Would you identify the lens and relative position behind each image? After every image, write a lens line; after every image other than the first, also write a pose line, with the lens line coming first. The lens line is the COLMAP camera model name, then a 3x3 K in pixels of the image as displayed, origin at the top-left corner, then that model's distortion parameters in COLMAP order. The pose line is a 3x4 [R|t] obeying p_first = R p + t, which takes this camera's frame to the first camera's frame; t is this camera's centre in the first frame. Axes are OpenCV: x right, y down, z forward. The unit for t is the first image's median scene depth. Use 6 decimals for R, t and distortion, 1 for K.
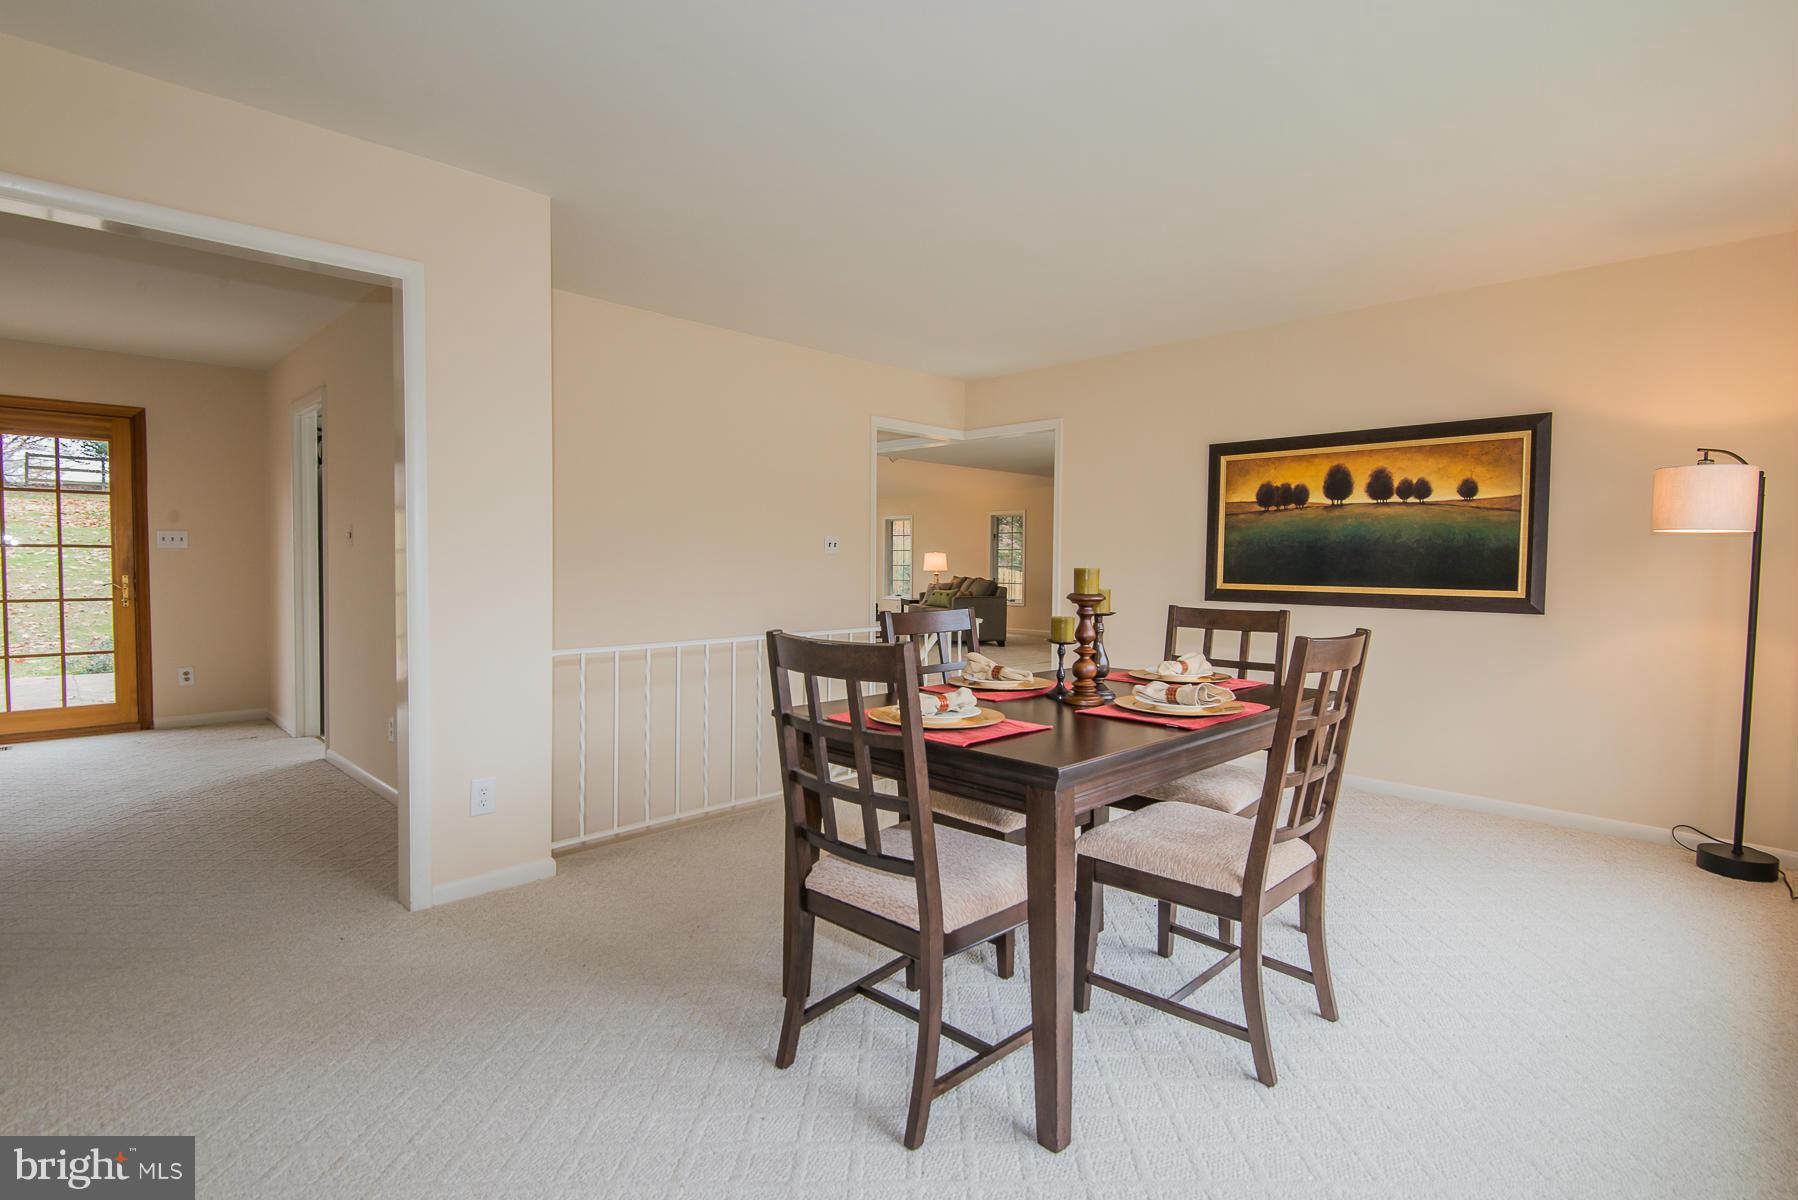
lens RADIAL K [[877.3, 0, 898.6], [0, 877.3, 596.7], [0, 0, 1]] dist [0.002862, 0.000202]
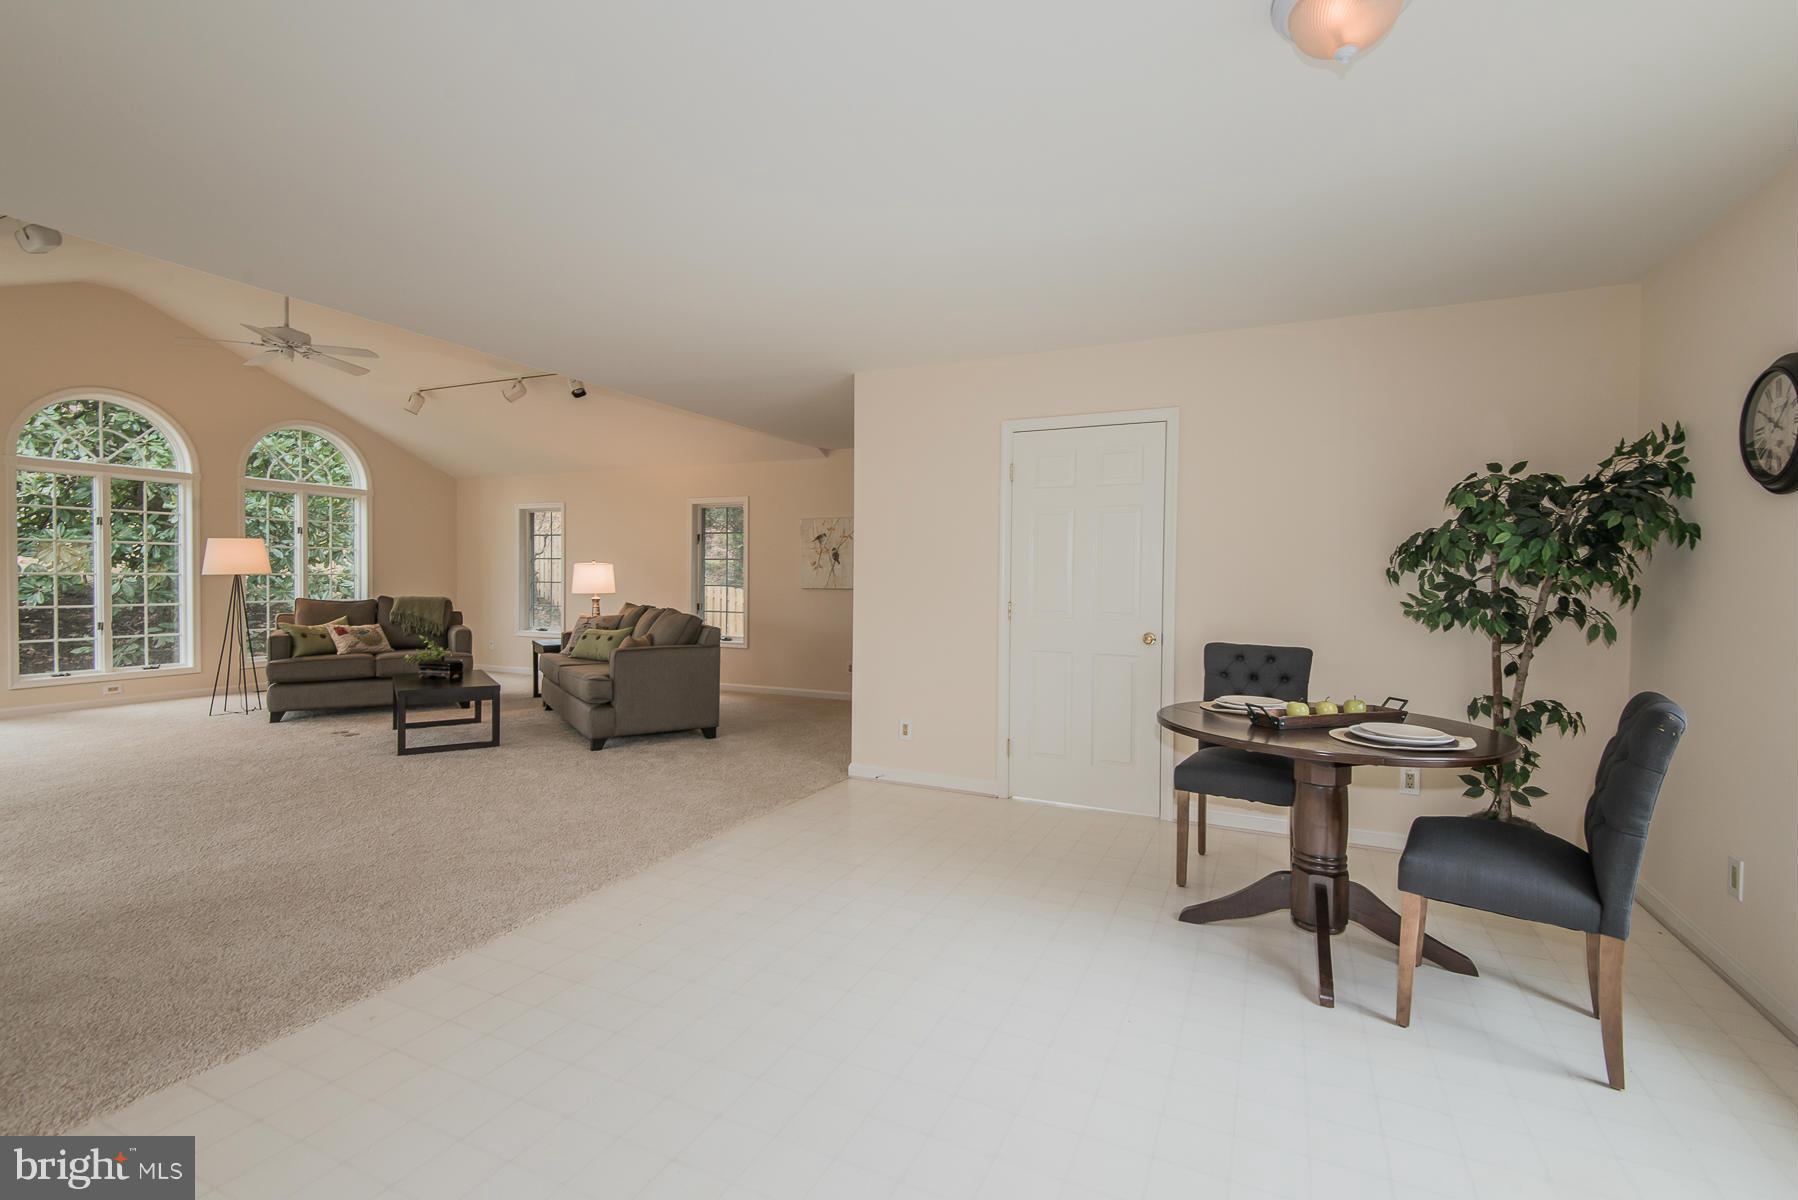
lens RADIAL K [[809.4, 0, 907.2], [0, 809.4, 596.2], [0, 0, 1]] dist [0.024705, -0.011286]
pose [[0.937543, -0.003012, 0.347855, 0.050248], [0.006812, 0.999930, -0.009702, -0.021635], [-0.347801, 0.011466, 0.937498, 0.429140]]
